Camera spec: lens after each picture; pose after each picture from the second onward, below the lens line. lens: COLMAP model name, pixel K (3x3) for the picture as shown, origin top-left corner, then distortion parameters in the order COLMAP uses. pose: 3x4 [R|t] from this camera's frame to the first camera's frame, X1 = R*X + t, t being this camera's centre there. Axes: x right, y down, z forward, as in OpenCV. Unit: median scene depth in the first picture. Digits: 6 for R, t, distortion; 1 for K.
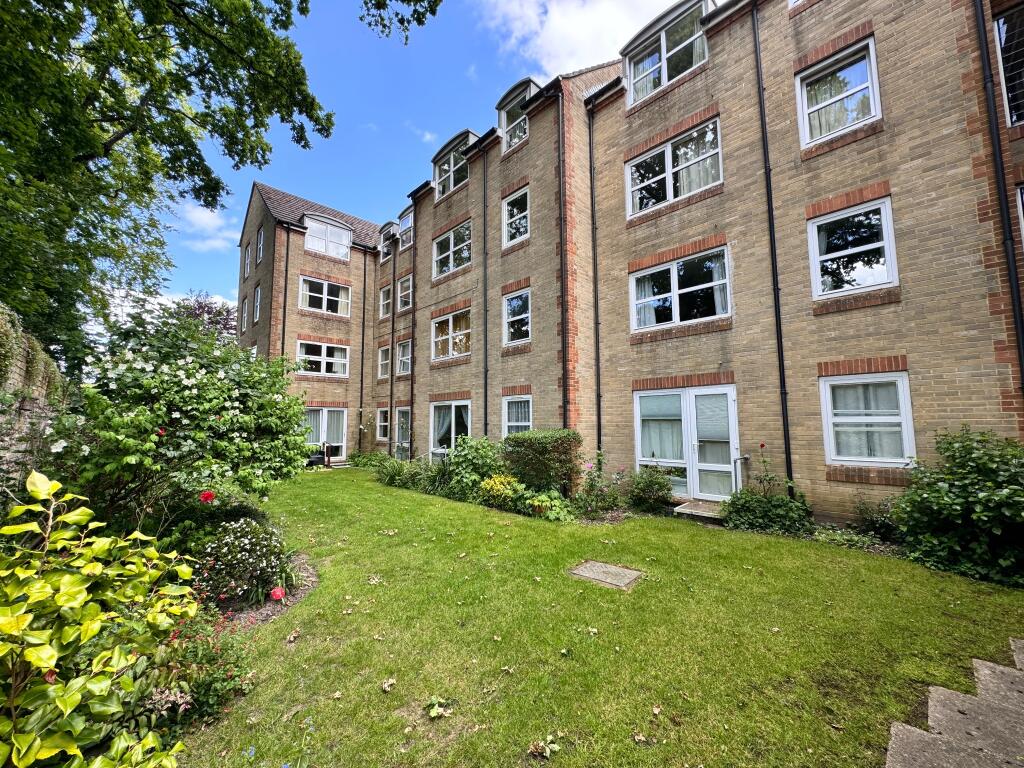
lens RADIAL K [[408.4, 0, 512.7], [0, 408.4, 384.6], [0, 0, 1]] dist [-0.005821, 0.000891]
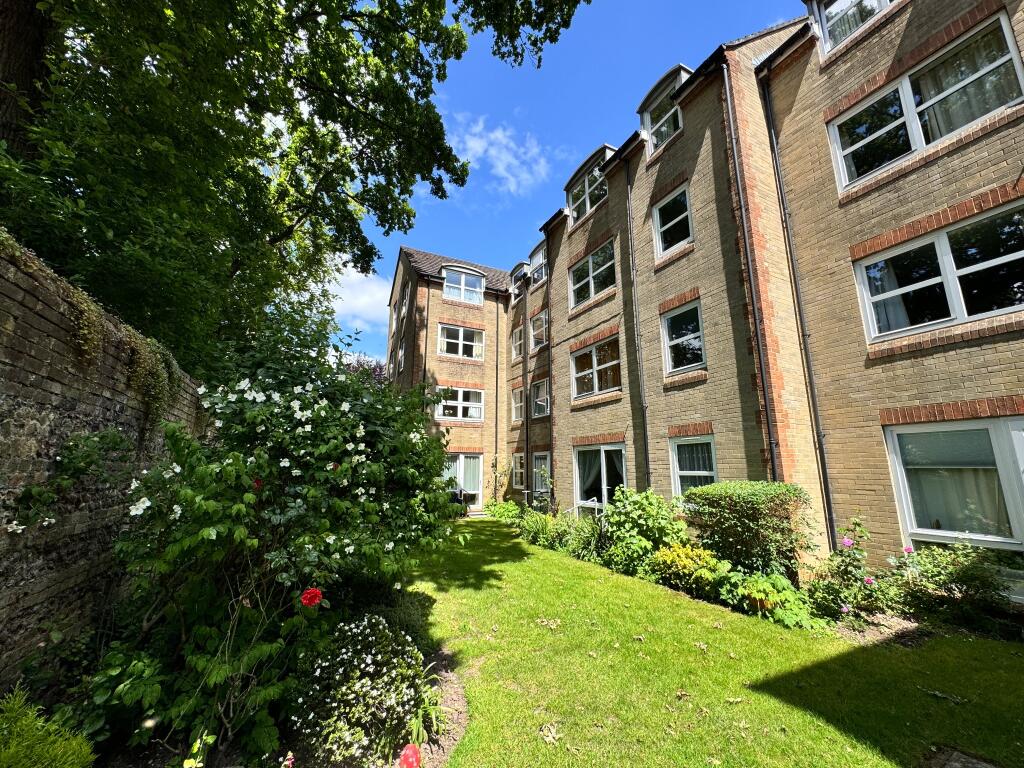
lens RADIAL K [[408.4, 0, 509.2], [0, 408.4, 384.8], [0, 0, 1]] dist [-0.005821, 0.000891]
pose [[0.952434, -0.053123, -0.300078, -0.080808], [0.019844, 0.993410, -0.112881, 0.009638], [0.304097, 0.101557, 0.947212, 0.147932]]
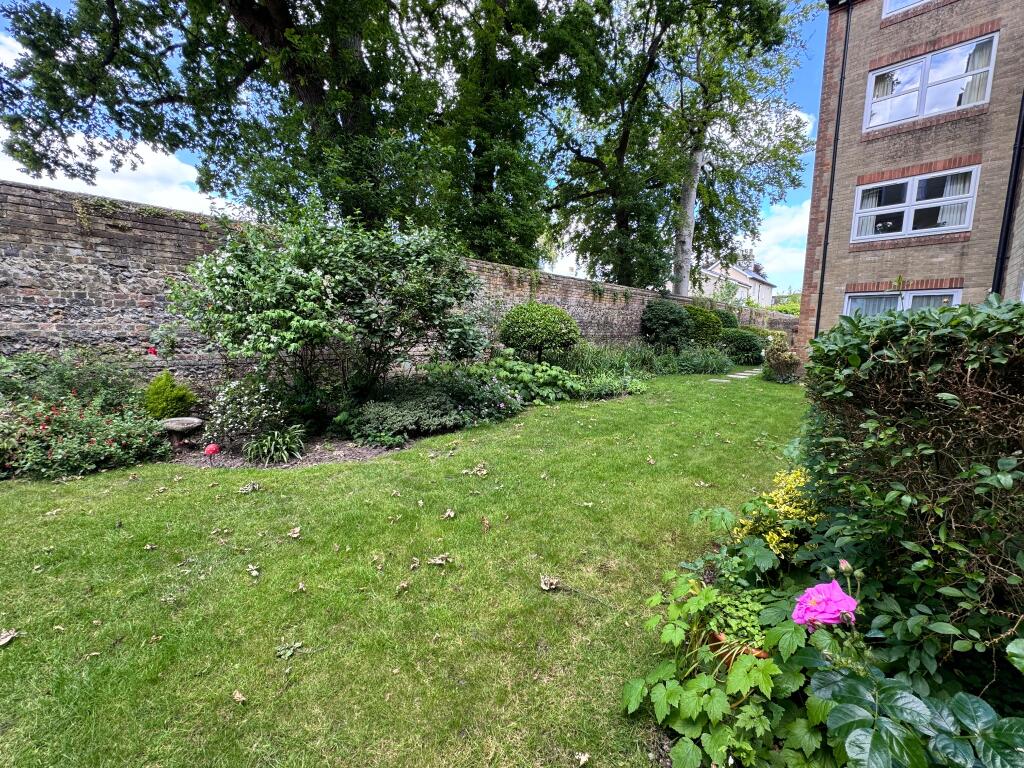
lens RADIAL K [[408.4, 0, 510.3], [0, 408.4, 381.9], [0, 0, 1]] dist [-0.005821, 0.000891]
pose [[0.048154, 0.139272, -0.989083, 0.180026], [0.103141, 0.984245, 0.143612, 0.066562], [0.993500, -0.108930, 0.033031, 0.631174]]
